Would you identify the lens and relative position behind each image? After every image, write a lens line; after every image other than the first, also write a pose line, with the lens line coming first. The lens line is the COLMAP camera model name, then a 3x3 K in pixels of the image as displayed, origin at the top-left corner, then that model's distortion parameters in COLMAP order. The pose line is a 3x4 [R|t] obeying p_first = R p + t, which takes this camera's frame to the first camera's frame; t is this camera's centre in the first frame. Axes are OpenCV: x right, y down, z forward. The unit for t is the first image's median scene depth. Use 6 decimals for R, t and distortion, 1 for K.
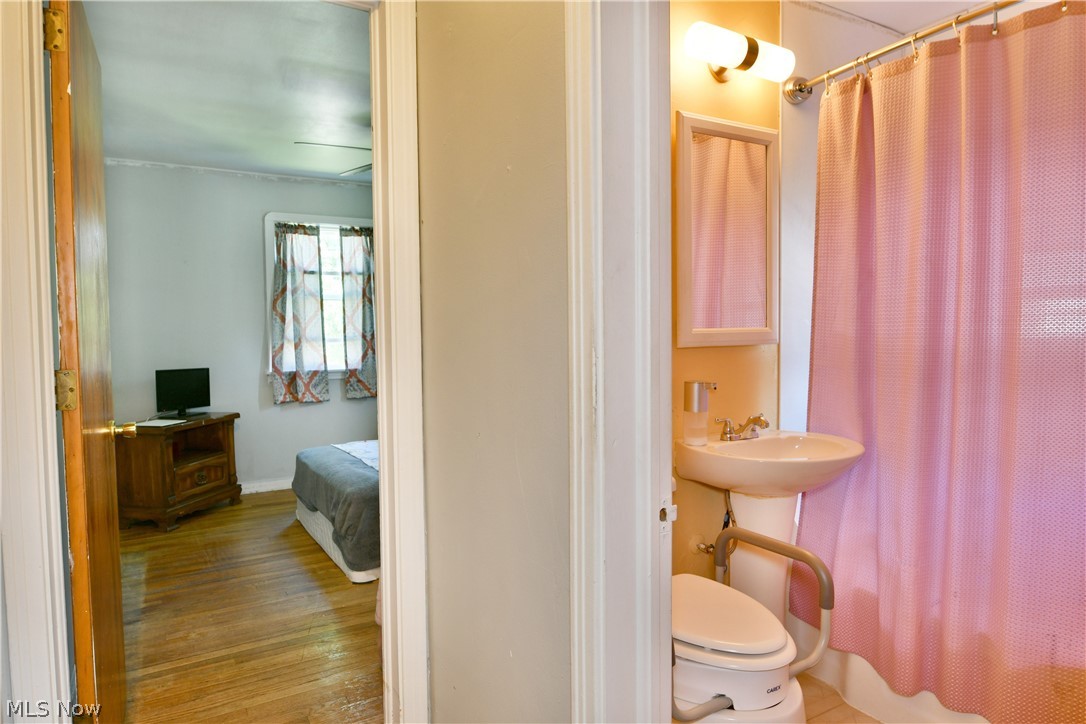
lens RADIAL K [[664.0, 0, 515.8], [0, 664.0, 346.7], [0, 0, 1]] dist [-0.010408, -0.006663]
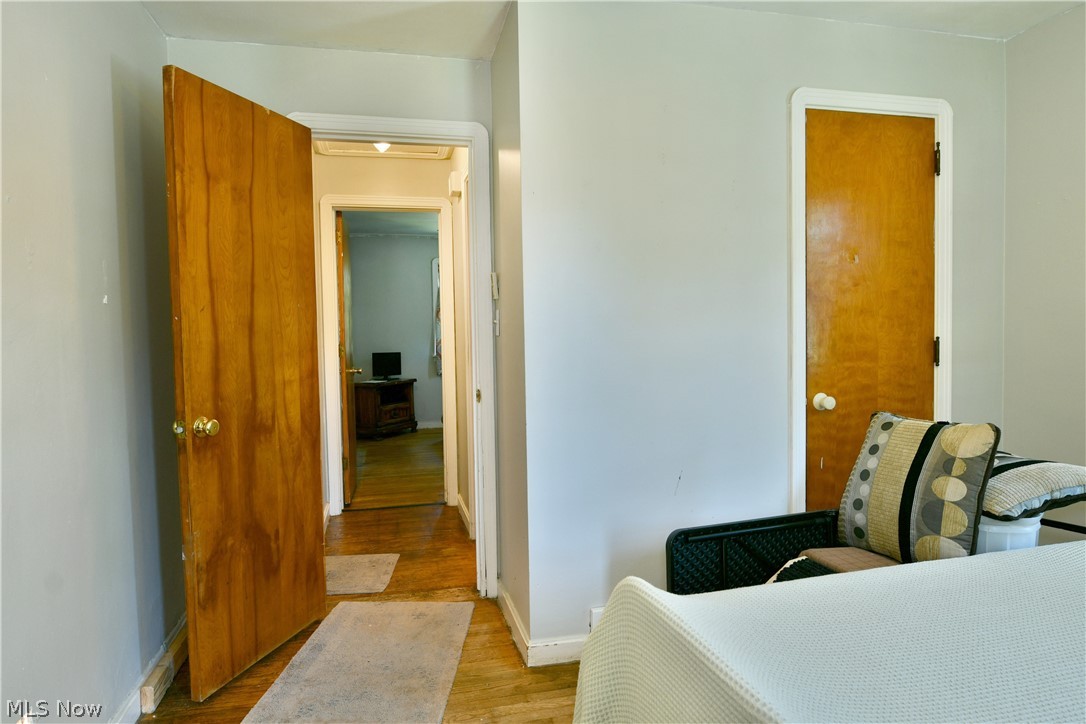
lens RADIAL K [[664.0, 0, 539.0], [0, 664.0, 357.8], [0, 0, 1]] dist [-0.010408, -0.006663]
pose [[0.965603, 0.018292, -0.259375, 0.332039], [-0.013662, 0.999714, 0.019643, 0.006985], [0.259660, -0.015424, 0.965577, -0.573630]]
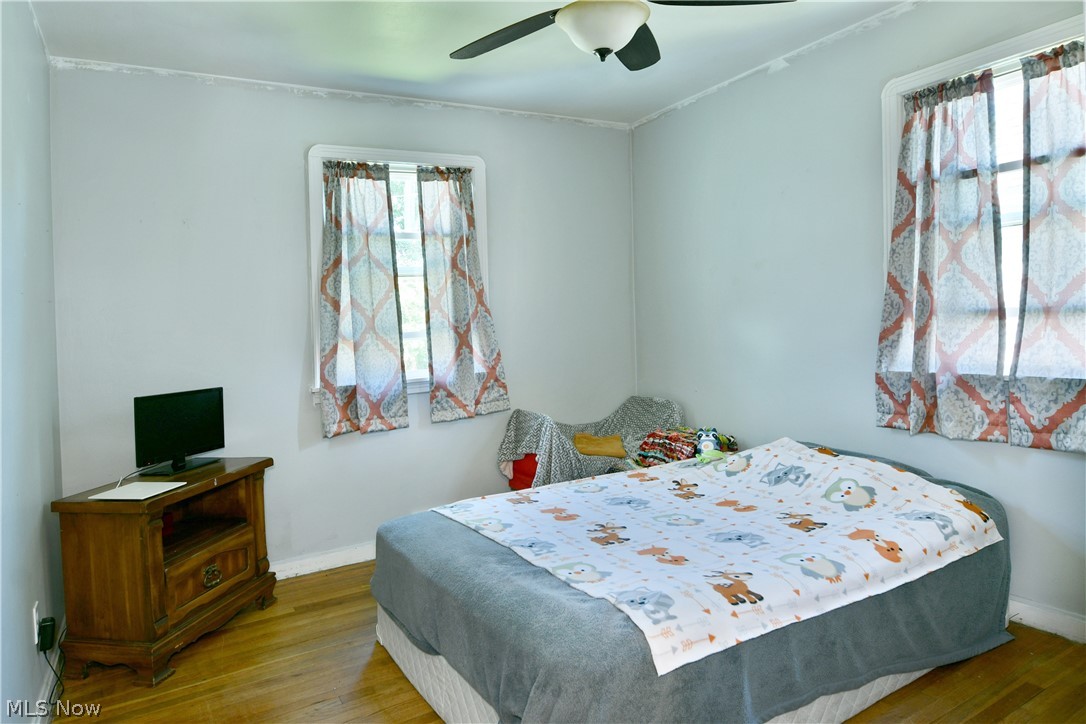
lens RADIAL K [[670.3, 0, 549.3], [0, 670.3, 275.5], [0, 0, 1]] dist [-0.011481, -0.003073]
pose [[0.998316, -0.041329, 0.040702, -0.172868], [0.044808, 0.995056, -0.088634, -0.003935], [-0.036838, 0.090308, 0.995232, 0.342844]]
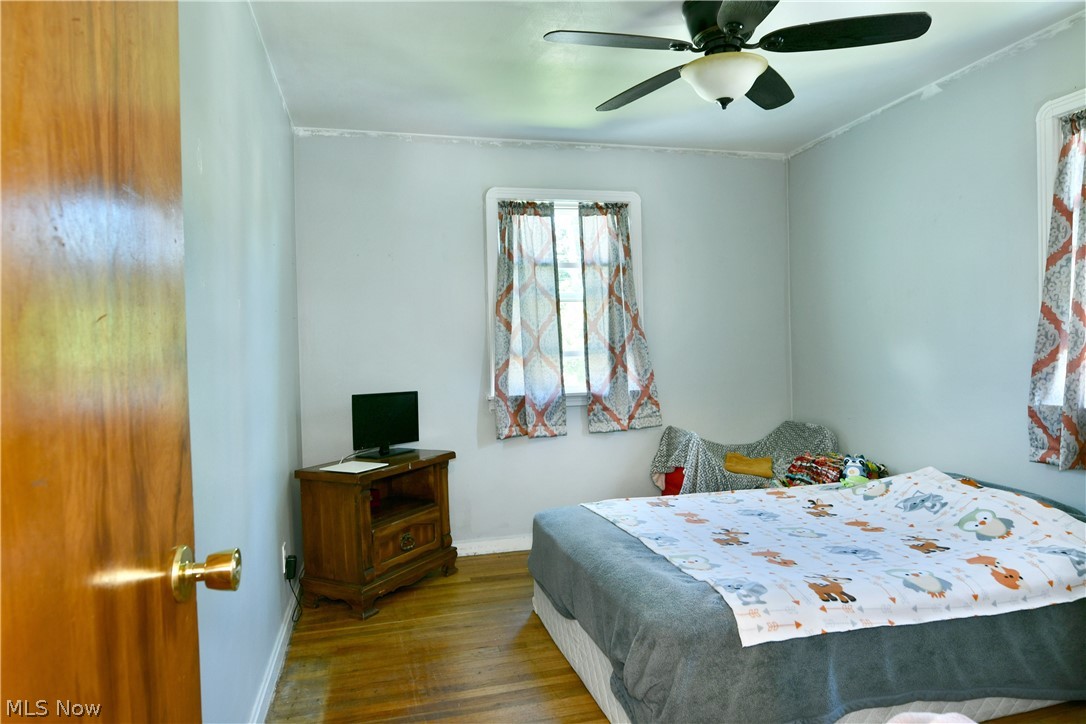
lens RADIAL K [[664.0, 0, 551.8], [0, 664.0, 316.9], [0, 0, 1]] dist [-0.010408, -0.006663]
pose [[0.971917, -0.026189, -0.233863, -0.129051], [0.009366, 0.997306, -0.072758, 0.003191], [0.235139, 0.068525, 0.969543, 0.282845]]
